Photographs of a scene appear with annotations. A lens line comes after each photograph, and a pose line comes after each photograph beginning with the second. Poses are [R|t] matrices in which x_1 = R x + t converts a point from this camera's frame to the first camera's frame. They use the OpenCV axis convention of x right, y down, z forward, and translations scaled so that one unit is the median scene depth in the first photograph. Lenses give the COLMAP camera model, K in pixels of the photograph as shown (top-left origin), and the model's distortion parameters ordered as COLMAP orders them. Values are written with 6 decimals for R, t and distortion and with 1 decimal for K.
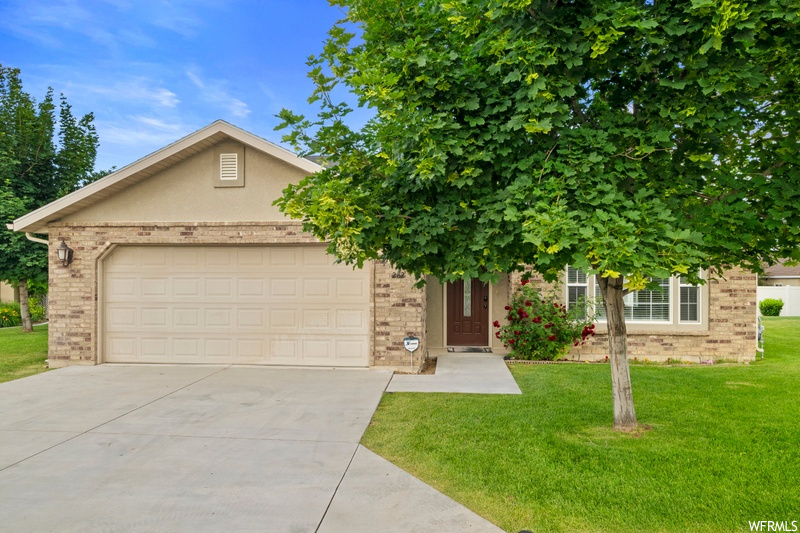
lens RADIAL K [[525.7, 0, 400.3], [0, 525.7, 265.1], [0, 0, 1]] dist [-0.008844, -0.002405]
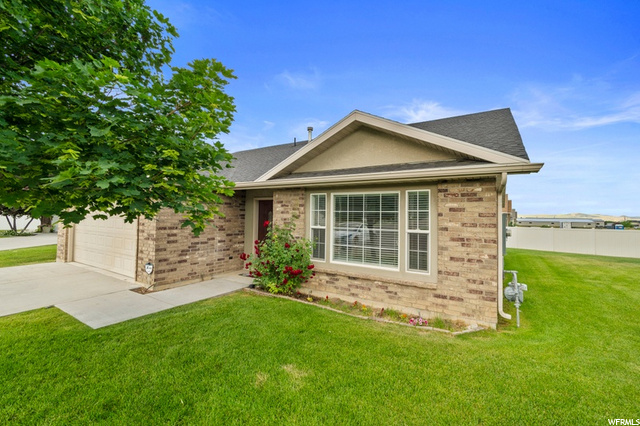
lens RADIAL K [[276.6, 0, 319.7], [0, 276.6, 211.1], [0, 0, 1]] dist [0.000264, 0.000033]
pose [[0.885719, 0.001799, -0.464218, 0.631709], [-0.017391, 0.999419, -0.029309, 0.019934], [0.463895, 0.034033, 0.885236, 0.490608]]
